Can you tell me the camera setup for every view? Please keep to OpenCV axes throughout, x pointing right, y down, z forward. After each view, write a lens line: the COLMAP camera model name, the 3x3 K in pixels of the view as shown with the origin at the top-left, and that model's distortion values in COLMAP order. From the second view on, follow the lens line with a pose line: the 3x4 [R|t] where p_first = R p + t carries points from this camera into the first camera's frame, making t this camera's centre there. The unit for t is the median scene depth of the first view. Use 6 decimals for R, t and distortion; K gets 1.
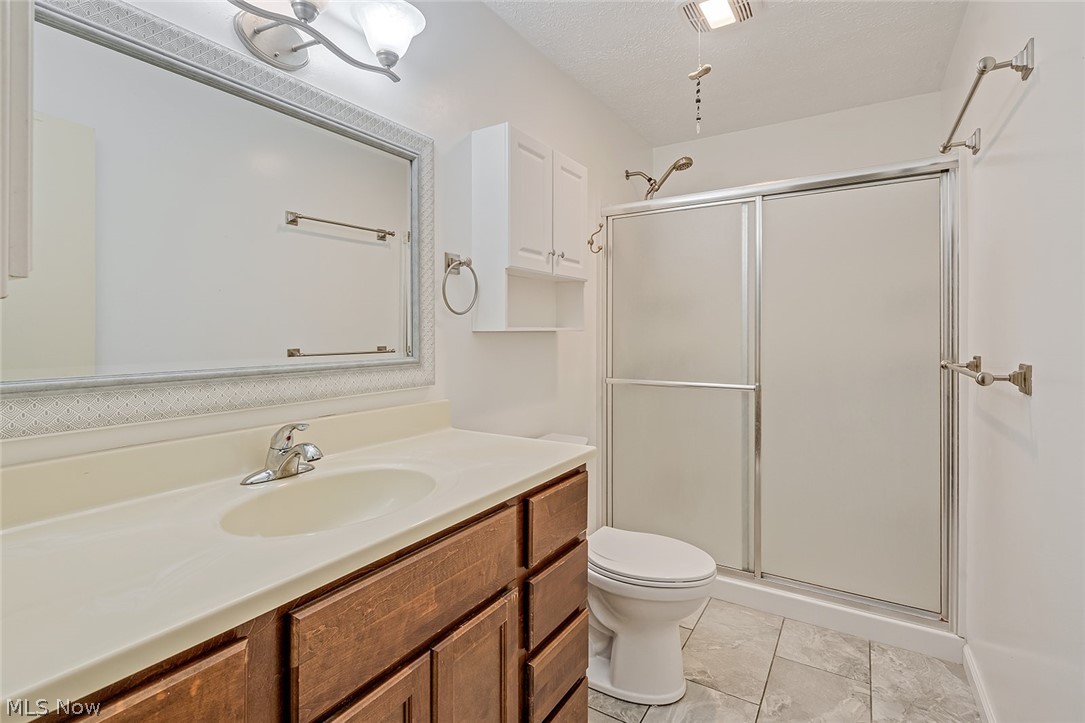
lens RADIAL K [[496.7, 0, 542.9], [0, 496.7, 352.2], [0, 0, 1]] dist [-0.010654, 0.005494]
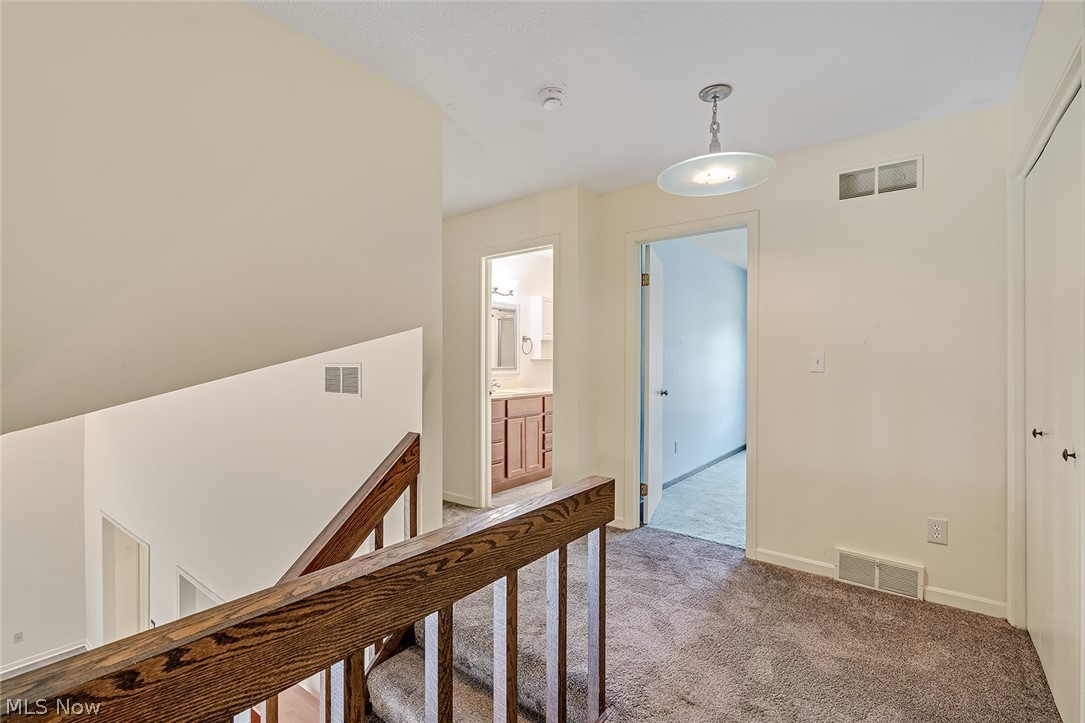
lens RADIAL K [[496.7, 0, 542.2], [0, 496.7, 362.5], [0, 0, 1]] dist [-0.010654, 0.005494]
pose [[0.996029, 0.002338, -0.089003, 0.247999], [-0.004109, 0.999797, -0.019719, 0.048044], [0.088939, 0.020007, 0.995836, -2.469951]]
